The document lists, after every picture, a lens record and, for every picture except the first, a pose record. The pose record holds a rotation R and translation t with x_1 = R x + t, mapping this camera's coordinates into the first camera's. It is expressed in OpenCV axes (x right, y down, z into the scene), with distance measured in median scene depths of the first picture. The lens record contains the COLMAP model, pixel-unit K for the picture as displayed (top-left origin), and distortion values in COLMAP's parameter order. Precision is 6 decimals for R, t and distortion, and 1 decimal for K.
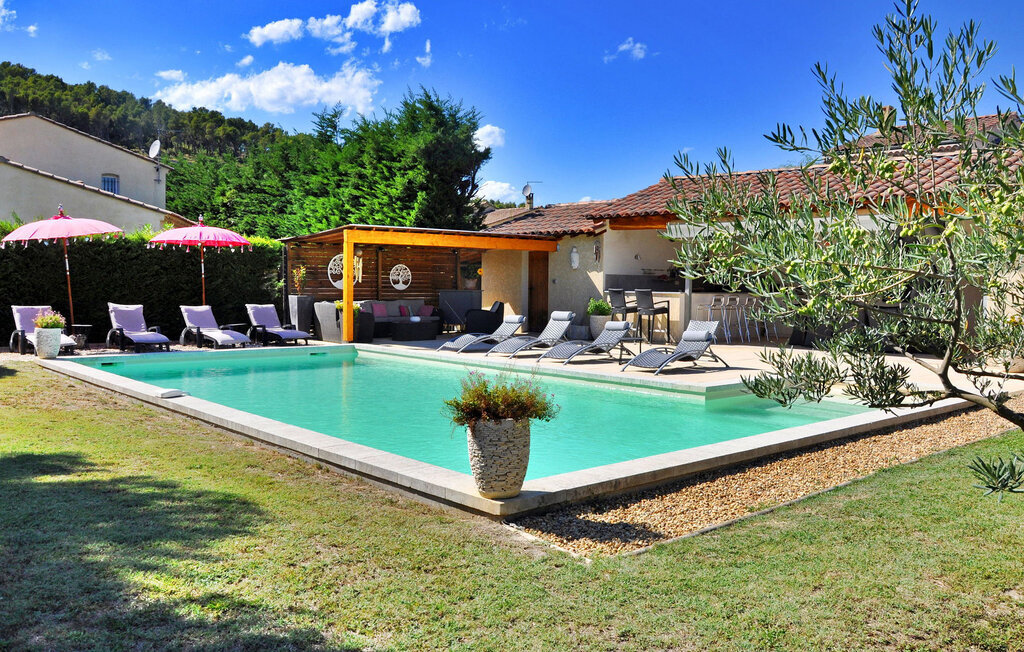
lens RADIAL K [[854.2, 0, 516.0], [0, 854.2, 299.2], [0, 0, 1]] dist [-0.046436, 0.083090]
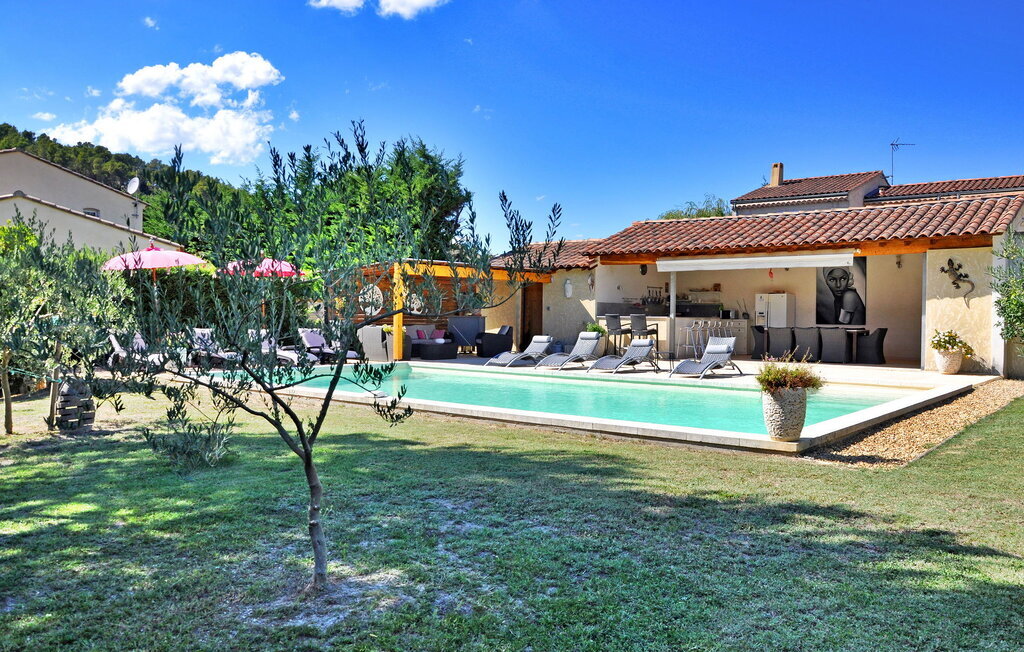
lens RADIAL K [[796.2, 0, 525.9], [0, 796.2, 322.6], [0, 0, 1]] dist [-0.067892, 0.058978]
pose [[0.986192, -0.003127, 0.165576, -0.174990], [0.004781, 0.999943, -0.009591, 0.009212], [-0.165537, 0.010250, 0.986150, -0.071575]]
